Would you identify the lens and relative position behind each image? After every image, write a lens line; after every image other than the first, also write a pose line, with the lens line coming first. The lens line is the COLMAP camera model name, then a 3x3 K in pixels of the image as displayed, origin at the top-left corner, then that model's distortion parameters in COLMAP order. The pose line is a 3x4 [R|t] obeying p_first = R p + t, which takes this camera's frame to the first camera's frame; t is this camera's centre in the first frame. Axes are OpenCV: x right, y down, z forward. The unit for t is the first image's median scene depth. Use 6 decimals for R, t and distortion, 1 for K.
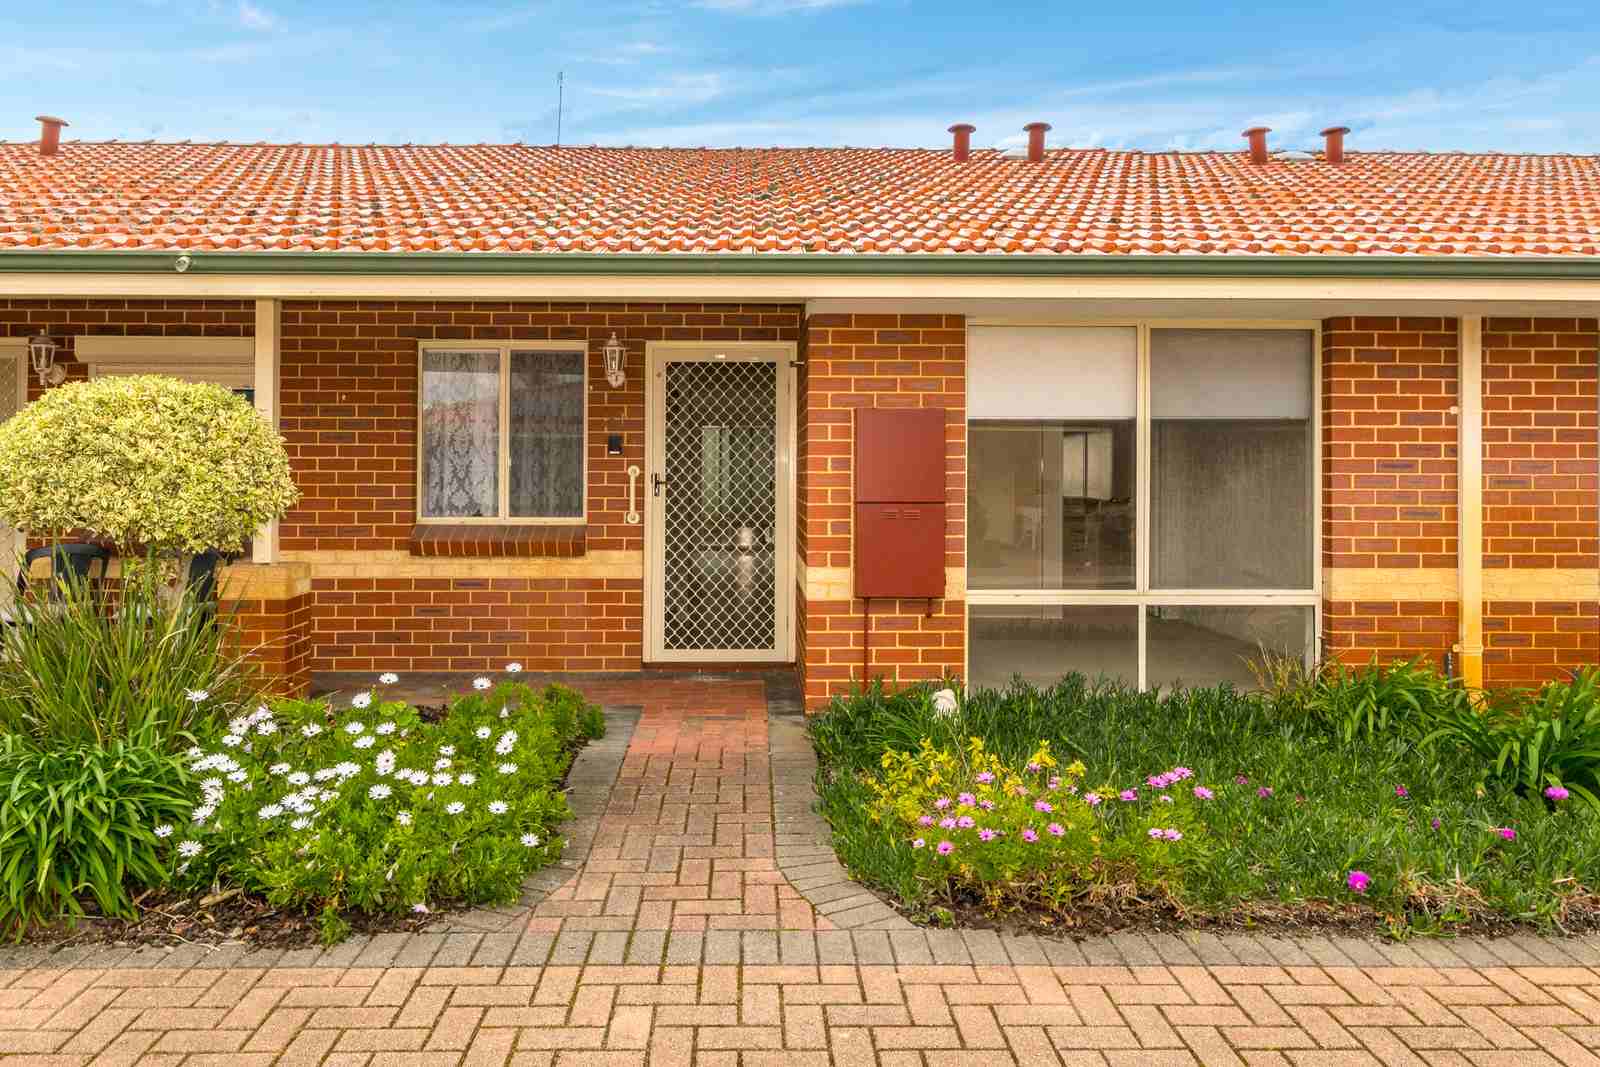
lens RADIAL K [[982.5, 0, 796.3], [0, 982.5, 422.6], [0, 0, 1]] dist [-0.002045, 0.001798]
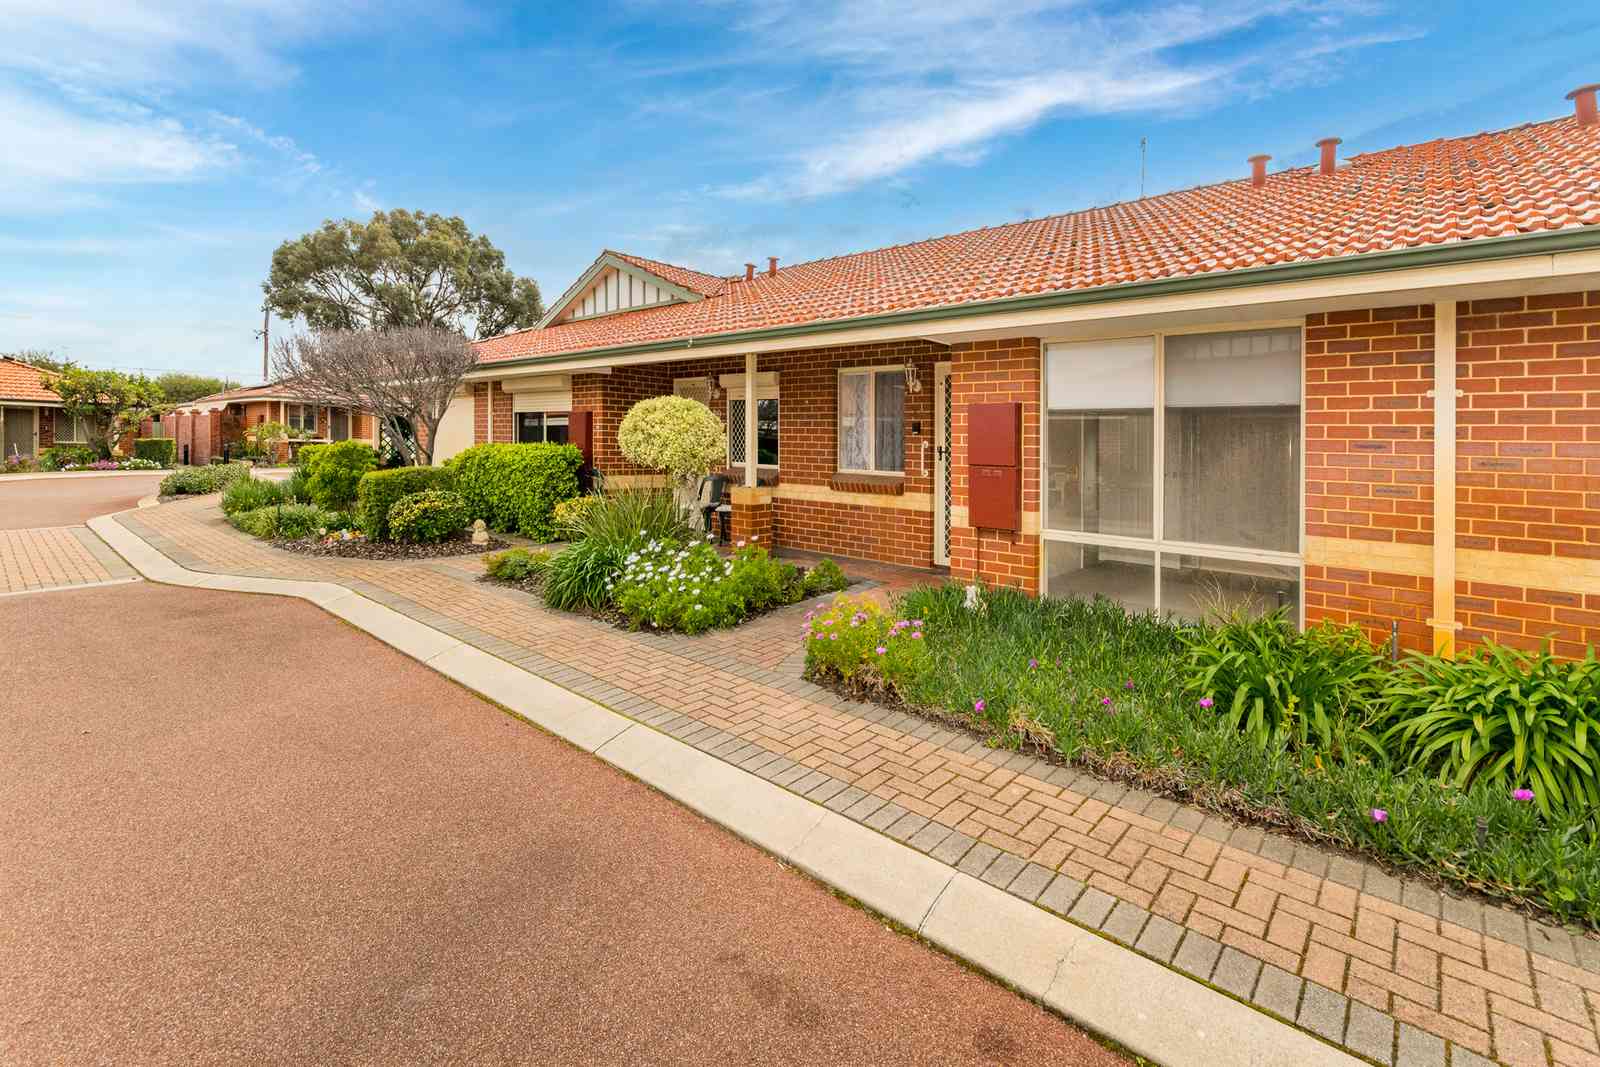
lens RADIAL K [[726.8, 0, 800.5], [0, 726.8, 429.2], [0, 0, 1]] dist [-0.000578, -0.000006]
pose [[0.734668, 0.002761, -0.678422, 0.647586], [0.010517, 0.999825, 0.015457, 0.005521], [0.678346, -0.018491, 0.734510, -0.015096]]
